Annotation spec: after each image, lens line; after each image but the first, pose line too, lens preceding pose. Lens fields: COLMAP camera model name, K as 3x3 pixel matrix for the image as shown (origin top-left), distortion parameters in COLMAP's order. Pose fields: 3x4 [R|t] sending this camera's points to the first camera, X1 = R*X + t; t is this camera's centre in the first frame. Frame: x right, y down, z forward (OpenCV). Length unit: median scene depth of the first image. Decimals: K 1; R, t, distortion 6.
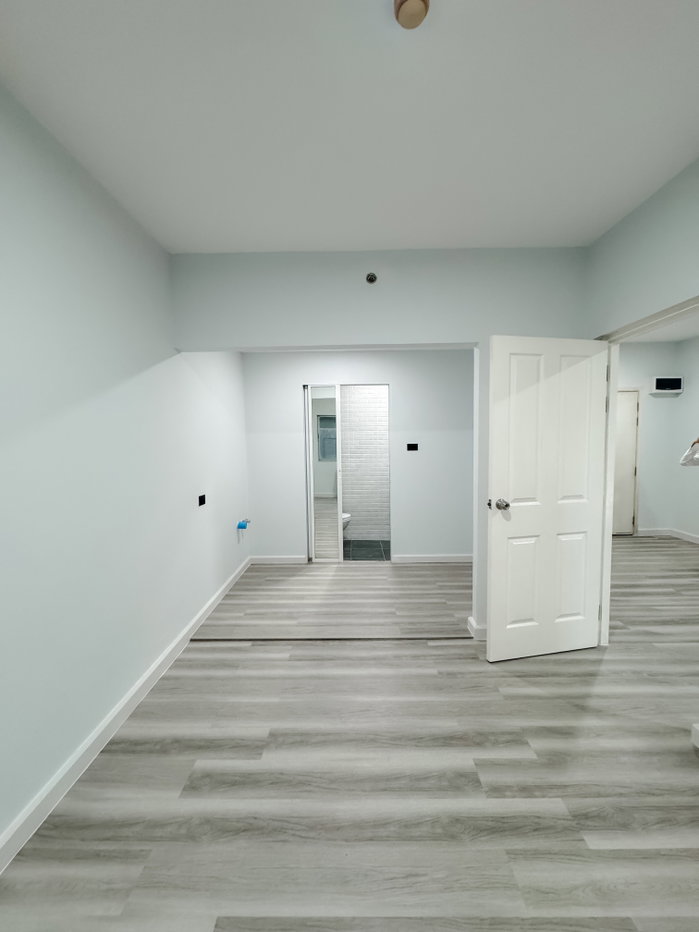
lens RADIAL K [[368.4, 0, 352.1], [0, 368.4, 467.5], [0, 0, 1]] dist [-0.001584, -0.000115]
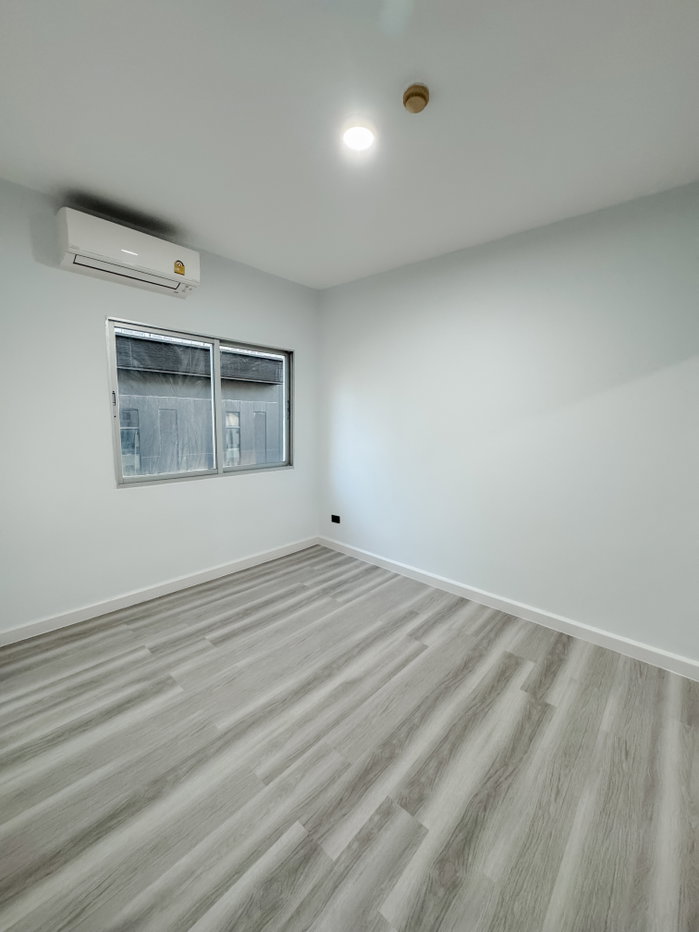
lens RADIAL K [[368.4, 0, 349.6], [0, 368.4, 464.8], [0, 0, 1]] dist [-0.001584, -0.000115]
pose [[-0.662467, 0.100215, -0.742357, 0.735447], [-0.067469, 0.979001, 0.192369, -0.091278], [0.746046, 0.177524, -0.641795, 0.962395]]
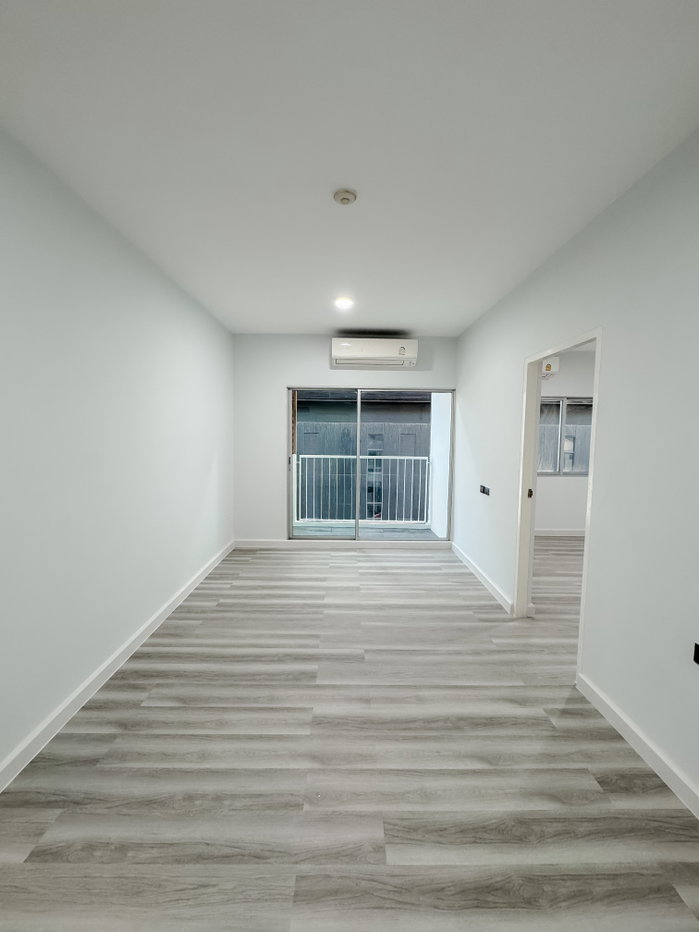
lens RADIAL K [[368.4, 0, 353.6], [0, 368.4, 465.1], [0, 0, 1]] dist [-0.001584, -0.000115]
pose [[-0.999777, 0.008329, -0.019385, 1.473769], [0.005239, 0.988012, 0.154287, -0.203298], [0.020438, 0.154151, -0.987836, 2.115477]]
